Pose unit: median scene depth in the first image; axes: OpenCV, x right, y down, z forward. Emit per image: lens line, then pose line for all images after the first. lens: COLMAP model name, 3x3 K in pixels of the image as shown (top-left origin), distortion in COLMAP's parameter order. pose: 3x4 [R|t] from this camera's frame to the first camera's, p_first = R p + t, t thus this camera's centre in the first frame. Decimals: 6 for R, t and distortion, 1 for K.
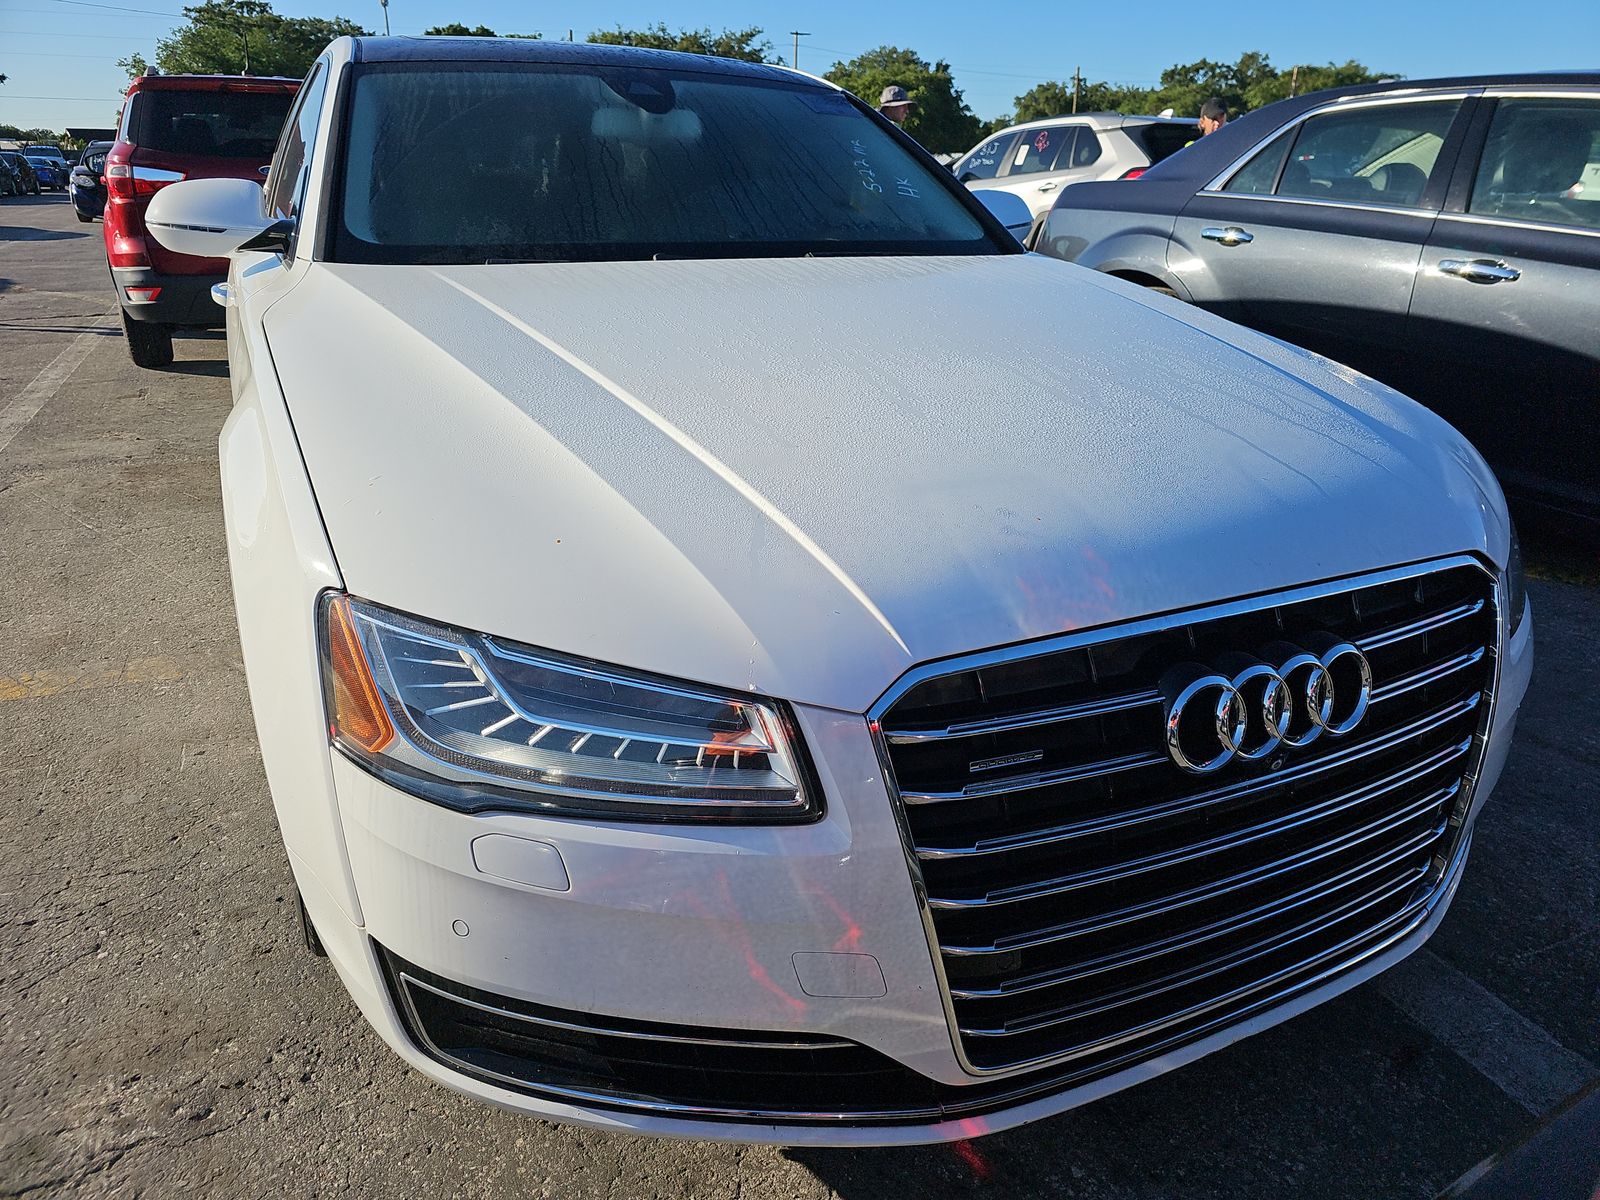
lens RADIAL K [[1058.9, 0, 799.5], [0, 1058.9, 595.2], [0, 0, 1]] dist [0.034591, -0.027403]
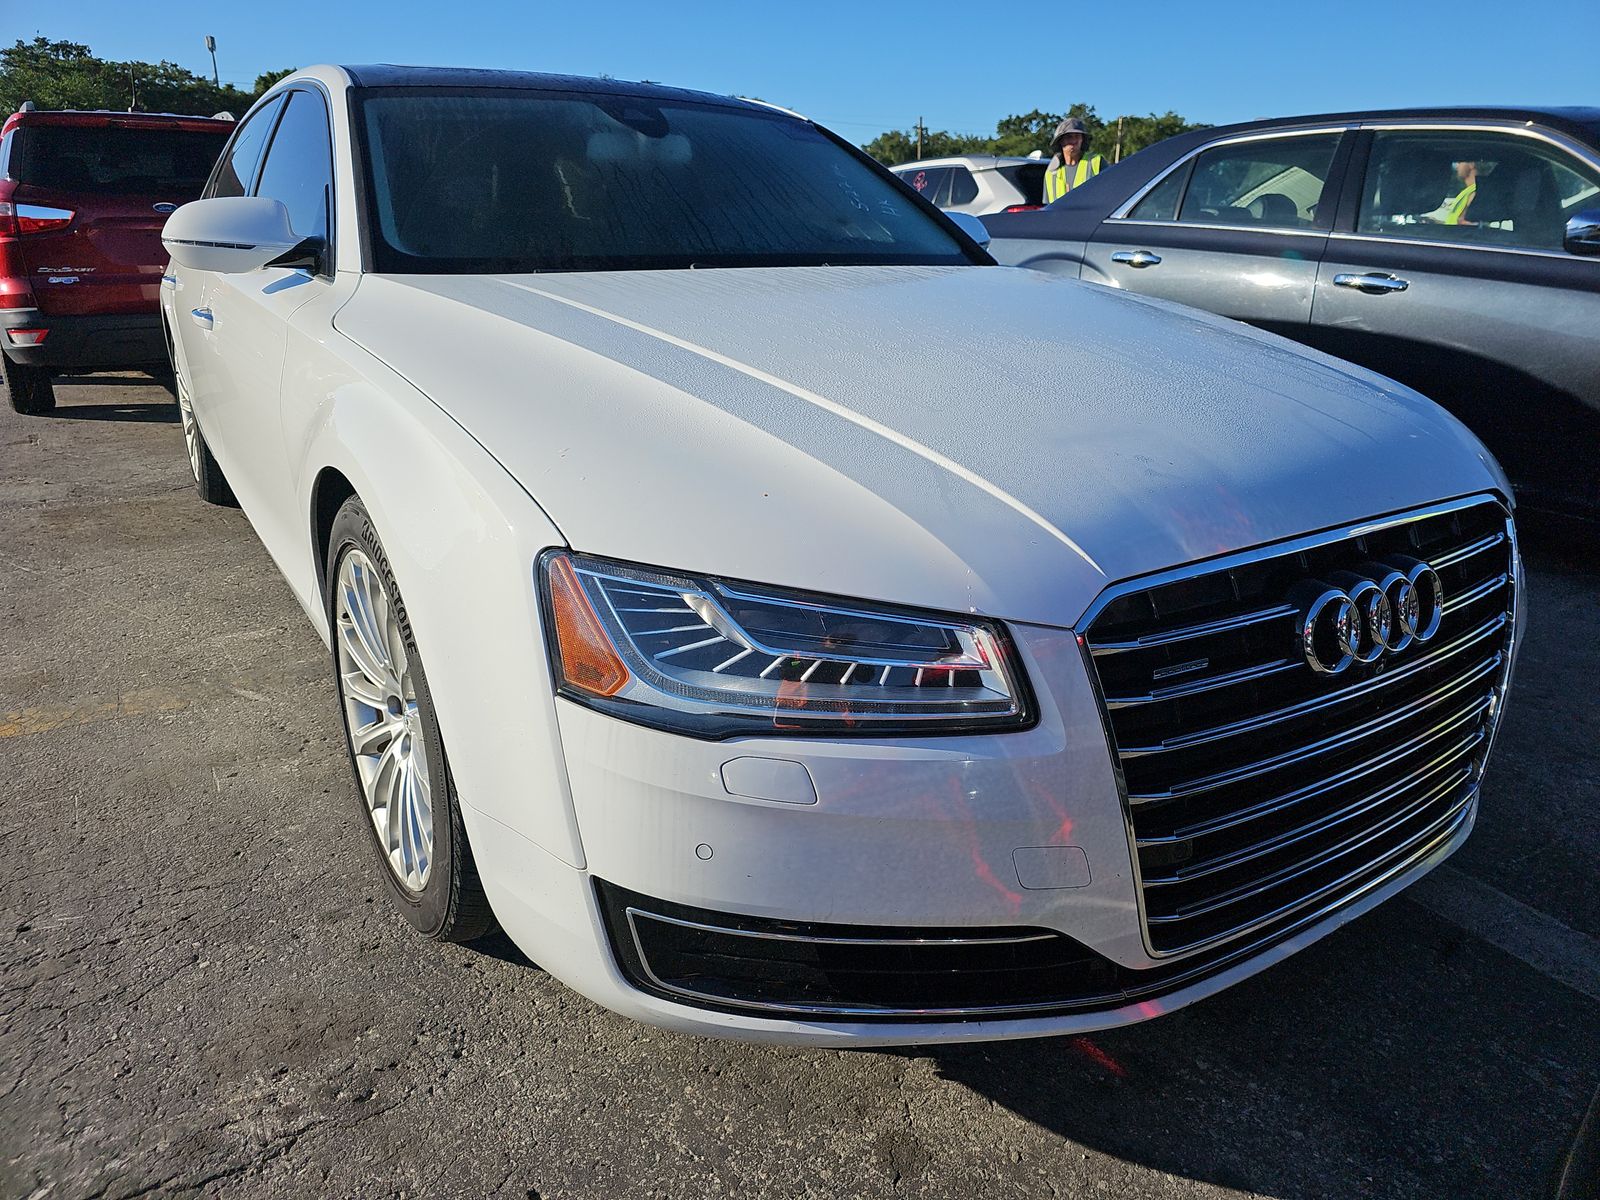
lens RADIAL K [[1058.9, 0, 798.6], [0, 1058.9, 591.5], [0, 0, 1]] dist [0.034591, -0.027403]
pose [[0.992345, -0.046636, 0.114349, -0.242661], [0.051069, 0.998041, -0.036145, 0.067921], [-0.112439, 0.041708, 0.992783, -0.063126]]
